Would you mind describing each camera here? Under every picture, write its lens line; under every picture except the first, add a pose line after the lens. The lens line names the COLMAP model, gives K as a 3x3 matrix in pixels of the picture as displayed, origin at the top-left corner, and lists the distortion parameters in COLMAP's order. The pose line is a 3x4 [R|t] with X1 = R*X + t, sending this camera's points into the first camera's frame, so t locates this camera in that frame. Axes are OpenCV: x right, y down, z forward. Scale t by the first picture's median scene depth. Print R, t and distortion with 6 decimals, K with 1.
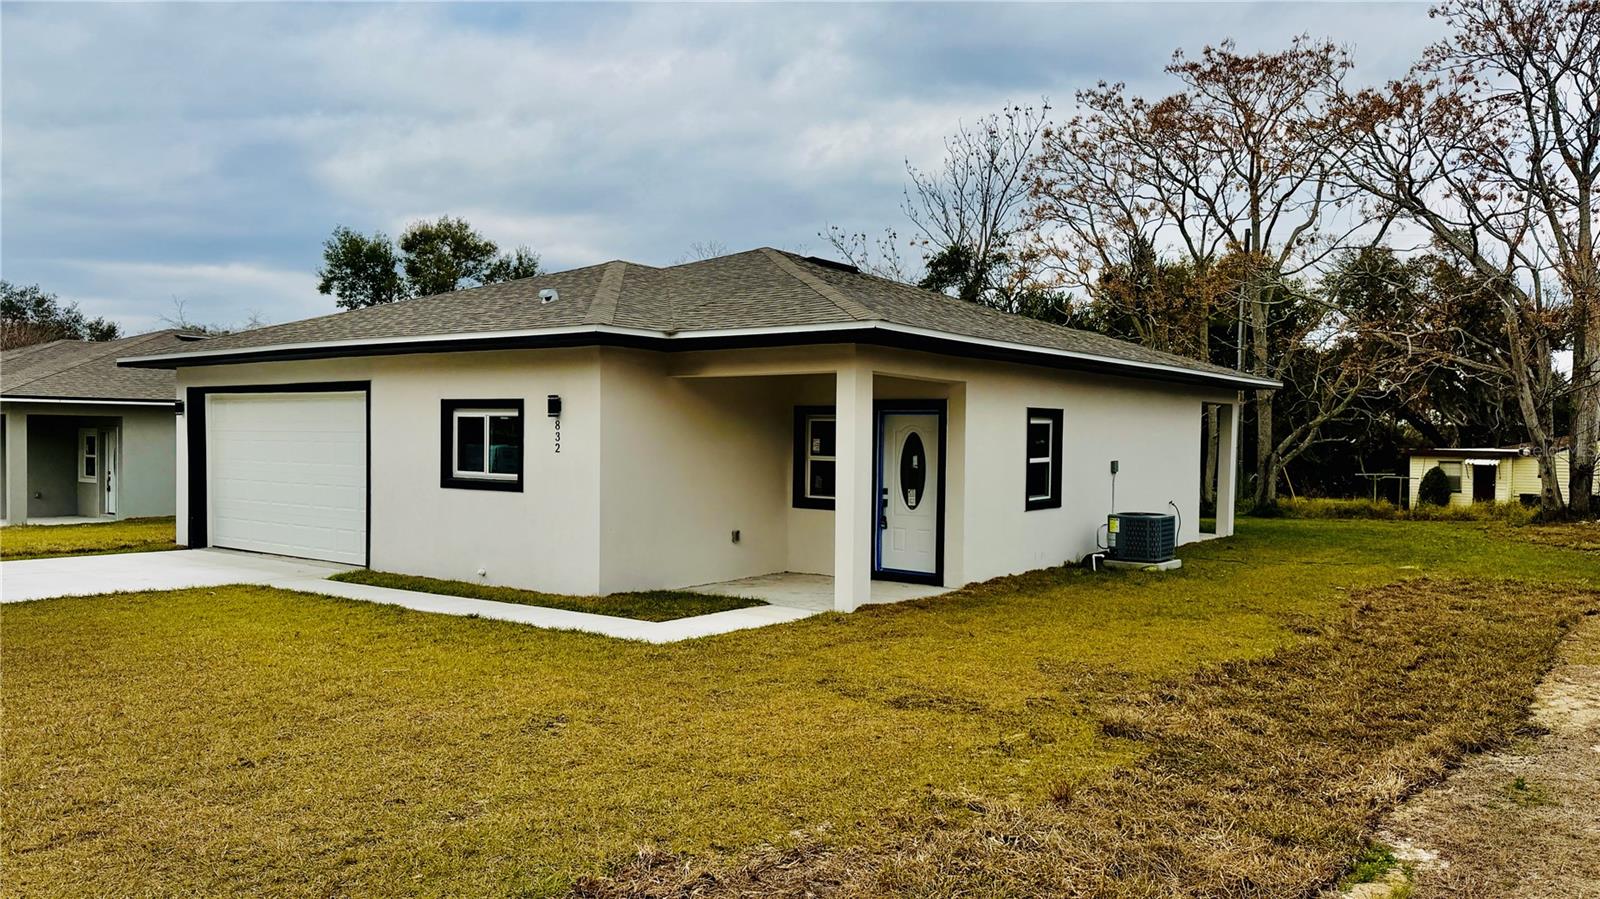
lens RADIAL K [[1217.3, 0, 802.2], [0, 1217.3, 493.2], [0, 0, 1]] dist [-0.032947, -0.000748]
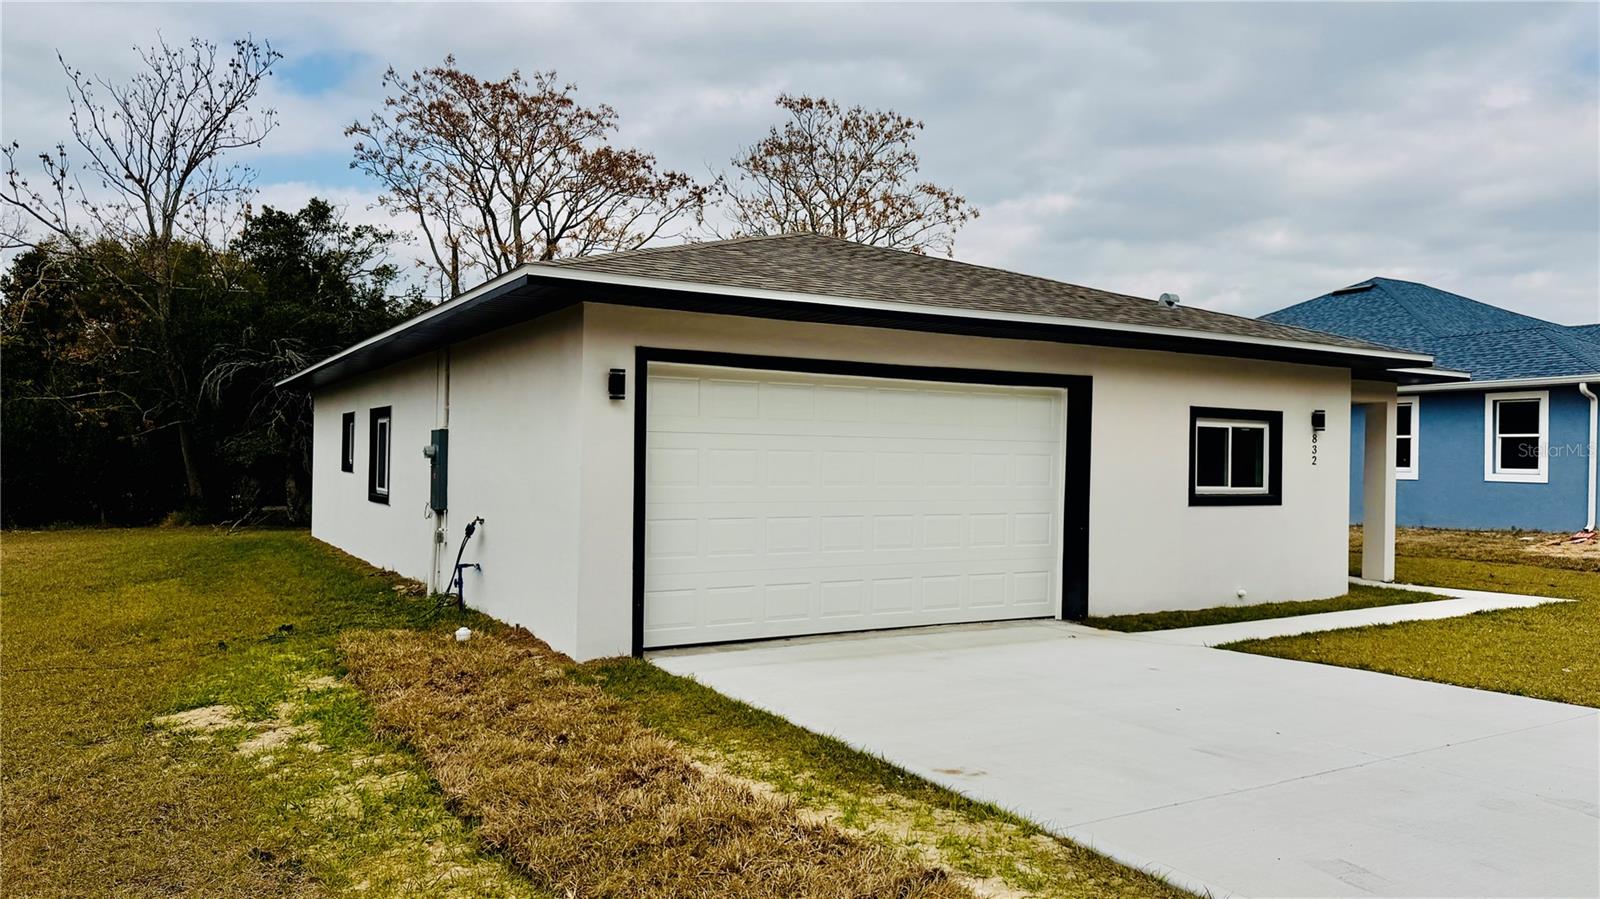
lens RADIAL K [[1147.4, 0, 800.0], [0, 1147.4, 449.5], [0, 0, 1]] dist [0.044709, -0.001481]
pose [[0.365718, -0.001131, 0.930725, -1.187712], [0.034102, 0.999344, -0.012185, -0.045394], [-0.930101, 0.036196, 0.365517, 0.960045]]
